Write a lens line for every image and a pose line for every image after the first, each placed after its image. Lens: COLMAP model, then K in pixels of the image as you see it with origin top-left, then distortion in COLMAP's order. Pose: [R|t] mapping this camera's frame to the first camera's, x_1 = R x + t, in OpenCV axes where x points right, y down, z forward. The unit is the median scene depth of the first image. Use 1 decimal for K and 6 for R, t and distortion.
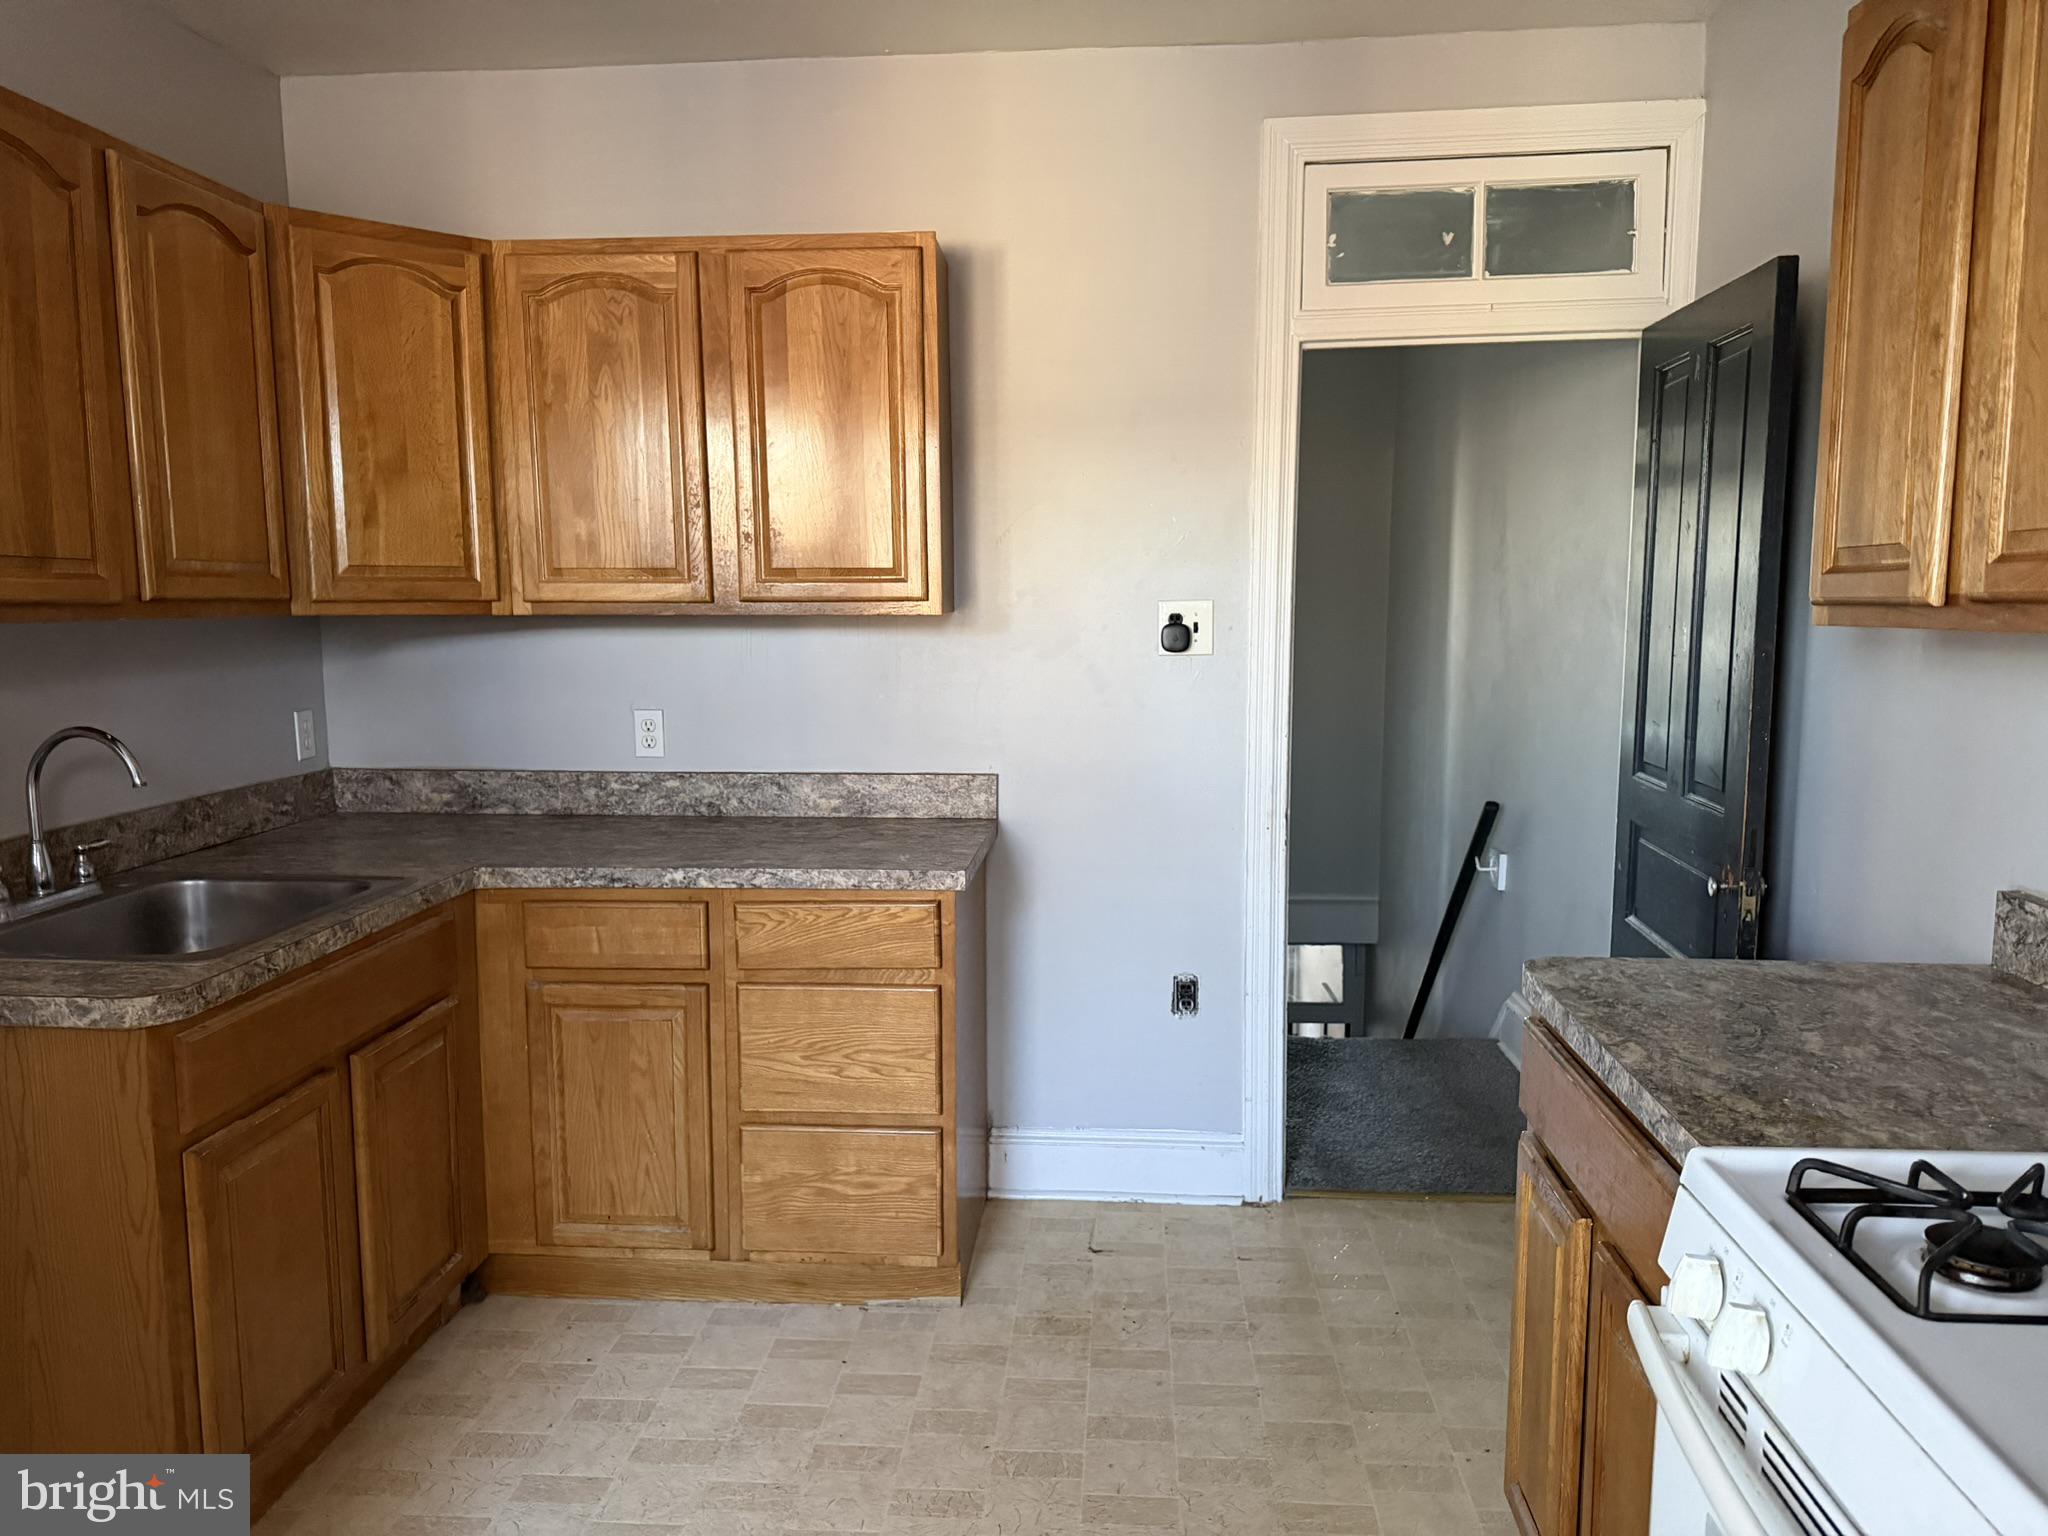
lens RADIAL K [[1459.9, 0, 1033.9], [0, 1459.9, 756.1], [0, 0, 1]] dist [0.071793, -0.052999]
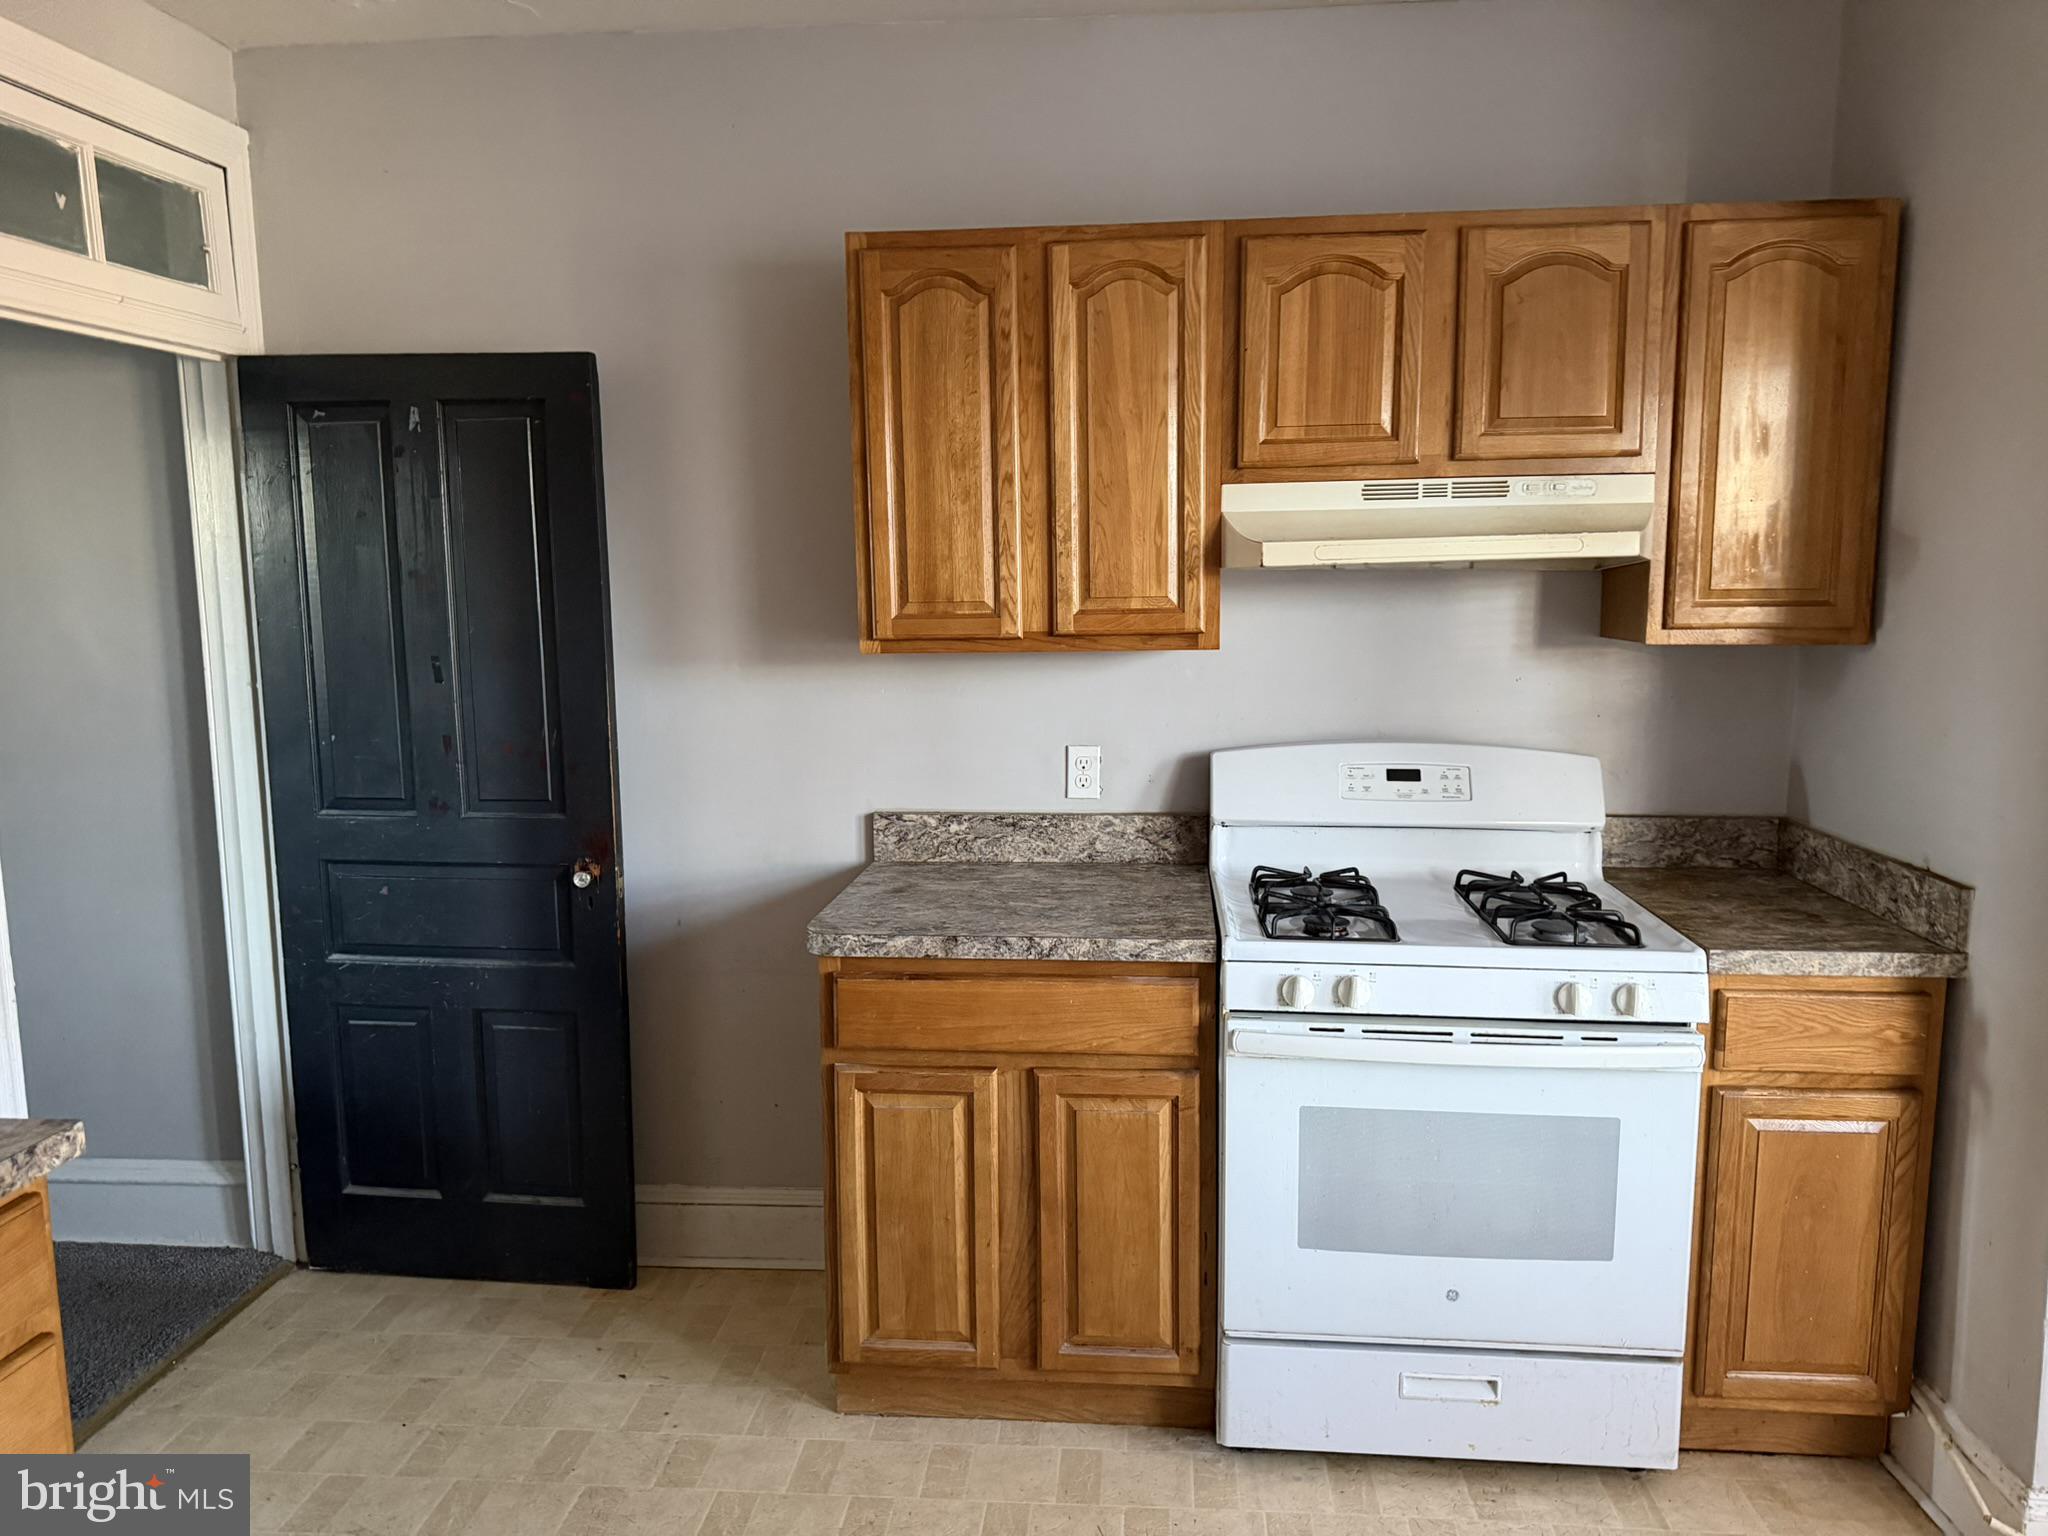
lens RADIAL K [[1459.9, 0, 1020.8], [0, 1459.9, 776.3], [0, 0, 1]] dist [0.071793, -0.052999]
pose [[0.019392, -0.137035, 0.990376, -0.642444], [0.123192, 0.983342, 0.133650, -0.100102], [-0.992193, 0.119415, 0.035951, 0.565072]]
